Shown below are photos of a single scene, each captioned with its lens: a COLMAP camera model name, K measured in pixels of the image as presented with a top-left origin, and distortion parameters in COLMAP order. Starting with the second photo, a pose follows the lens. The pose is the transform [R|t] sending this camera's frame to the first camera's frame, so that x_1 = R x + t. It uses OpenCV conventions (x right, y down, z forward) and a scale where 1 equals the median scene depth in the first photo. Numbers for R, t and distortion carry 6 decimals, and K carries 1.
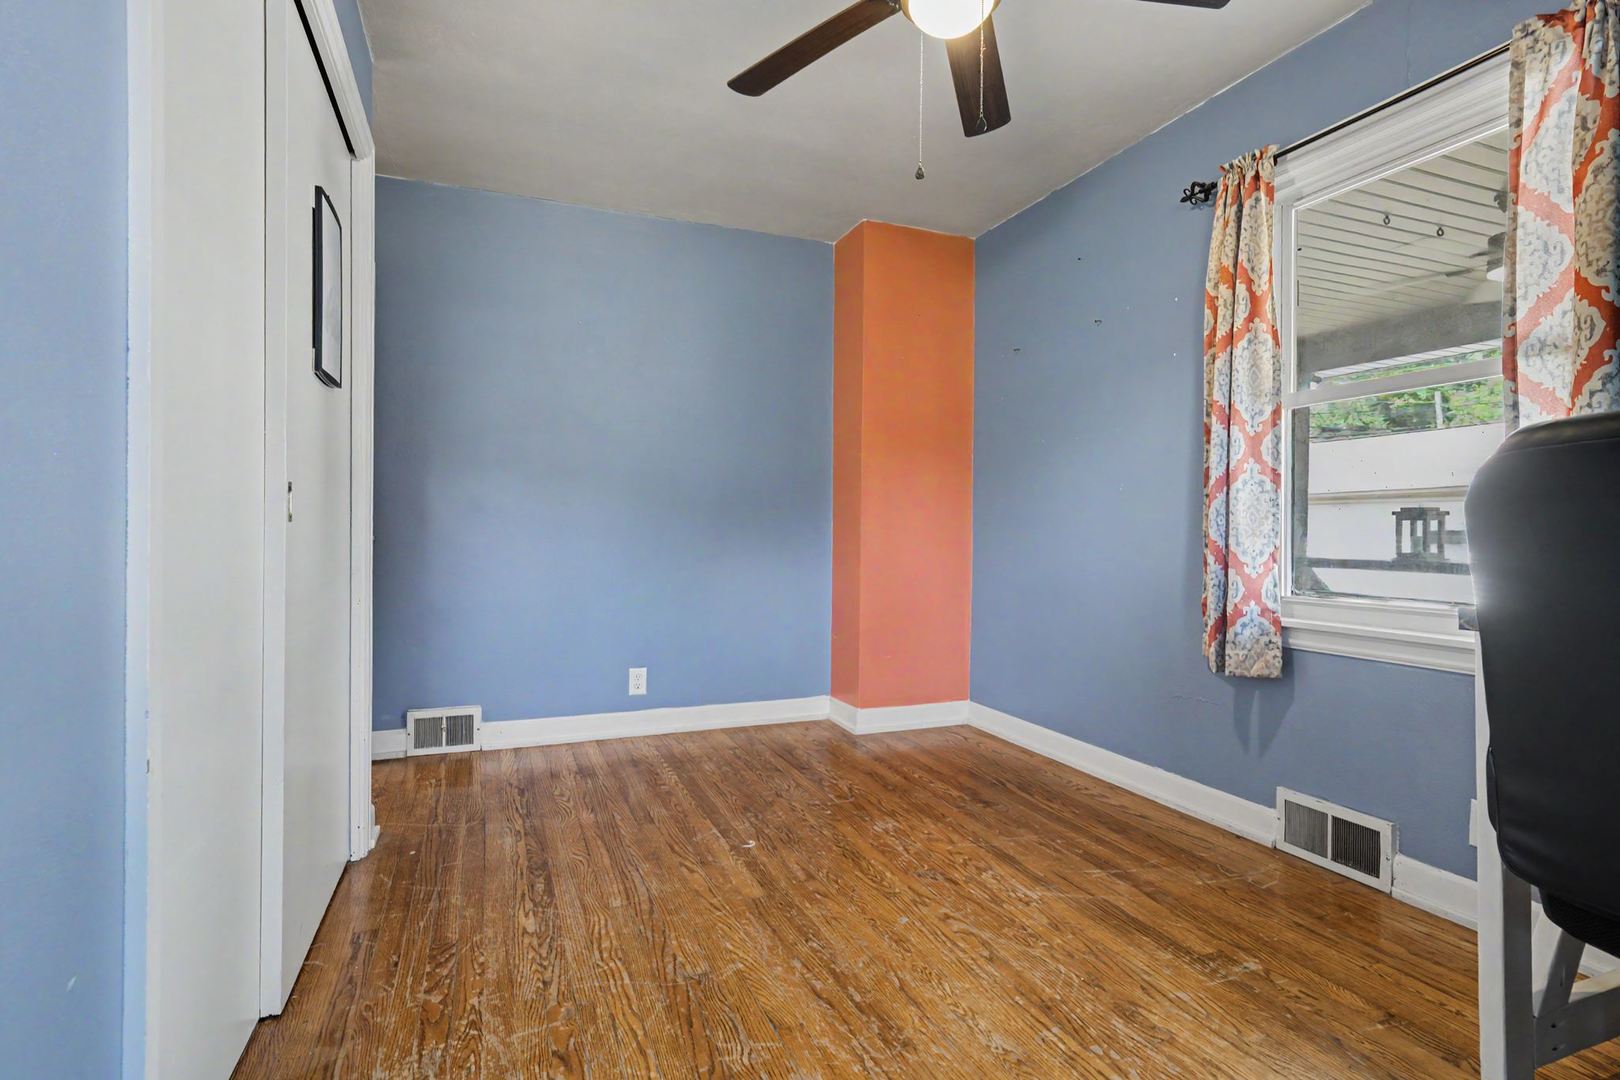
lens RADIAL K [[799.3, 0, 809.4], [0, 799.3, 539.6], [0, 0, 1]] dist [0.003123, 0.000726]
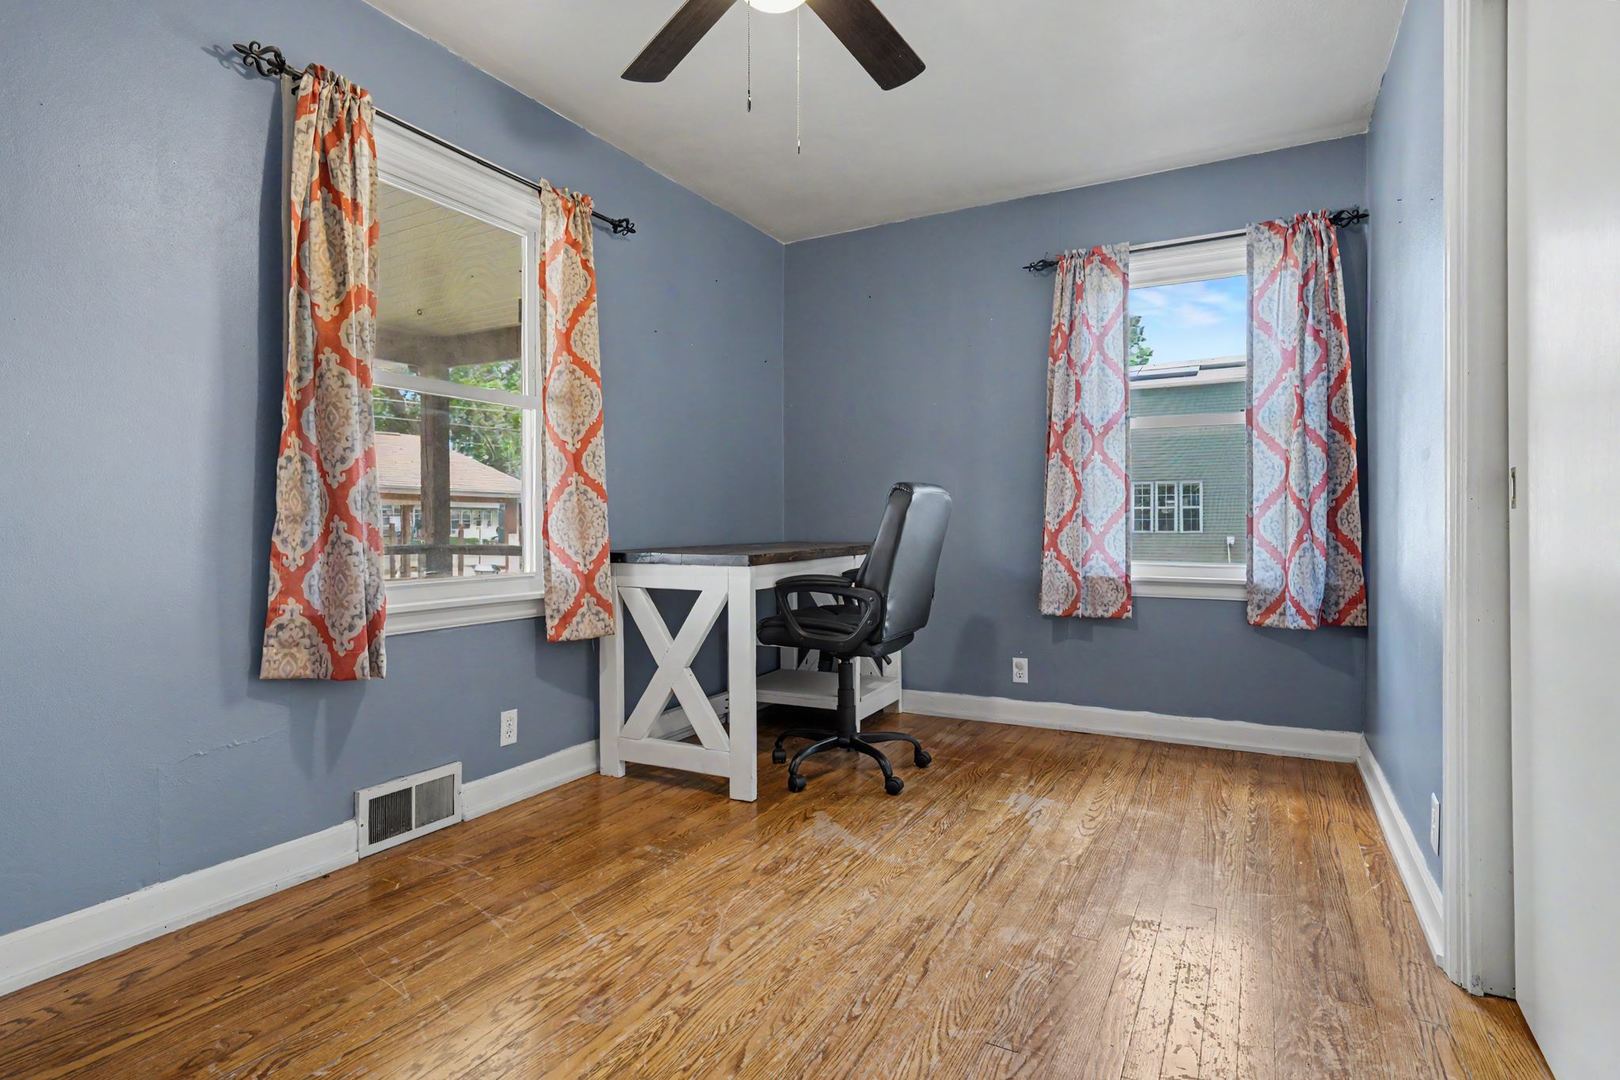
lens RADIAL K [[799.3, 0, 826.3], [0, 799.3, 515.9], [0, 0, 1]] dist [0.003123, 0.000726]
pose [[-0.635089, 0.000547, 0.772438, -0.513843], [0.002700, 0.999995, 0.001512, -0.008506], [-0.772434, 0.003046, -0.635088, 1.289015]]
